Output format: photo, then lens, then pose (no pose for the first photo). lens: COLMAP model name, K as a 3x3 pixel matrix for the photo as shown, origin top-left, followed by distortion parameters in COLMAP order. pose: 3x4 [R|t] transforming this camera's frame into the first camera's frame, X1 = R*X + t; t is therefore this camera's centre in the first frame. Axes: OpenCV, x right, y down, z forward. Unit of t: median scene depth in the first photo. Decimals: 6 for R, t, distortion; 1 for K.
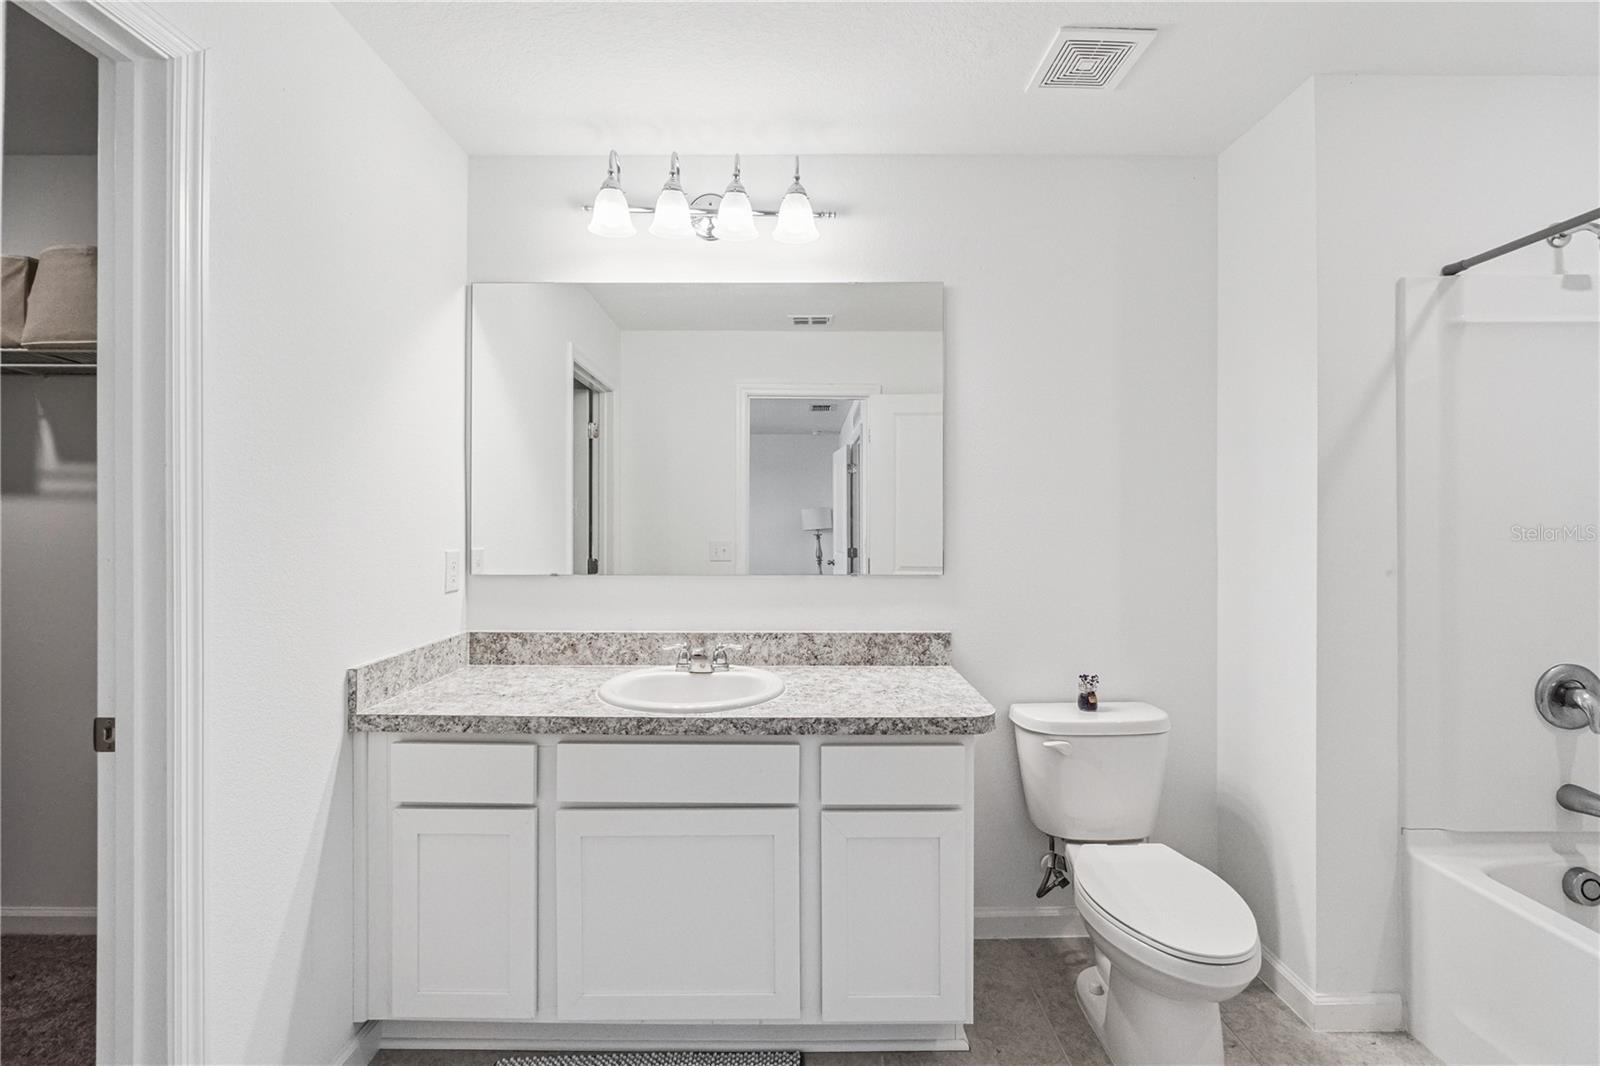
lens RADIAL K [[692.8, 0, 799.4], [0, 692.8, 525.7], [0, 0, 1]] dist [-0.009280, -0.000024]
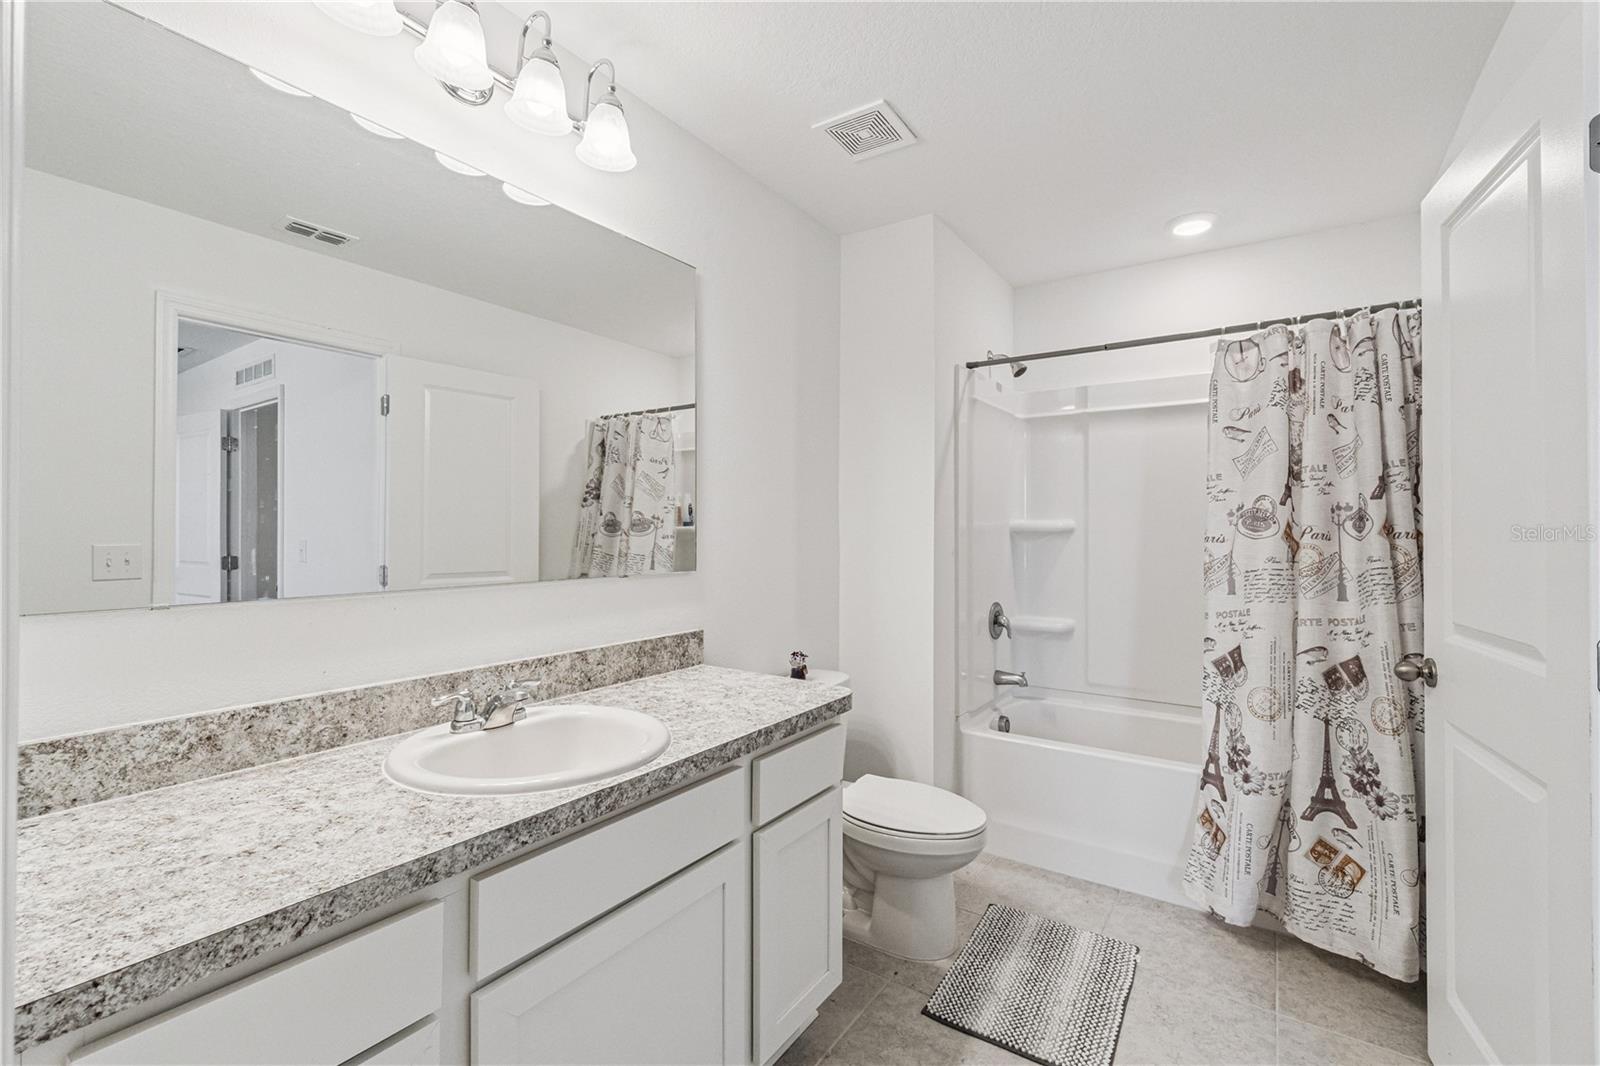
lens RADIAL K [[692.8, 0, 800.3], [0, 692.8, 533.3], [0, 0, 1]] dist [-0.009280, -0.000024]
pose [[0.559052, -0.001687, 0.829131, -0.513576], [-0.000852, 0.999996, 0.002609, 0.015517], [-0.829132, -0.002165, 0.559048, 0.340704]]
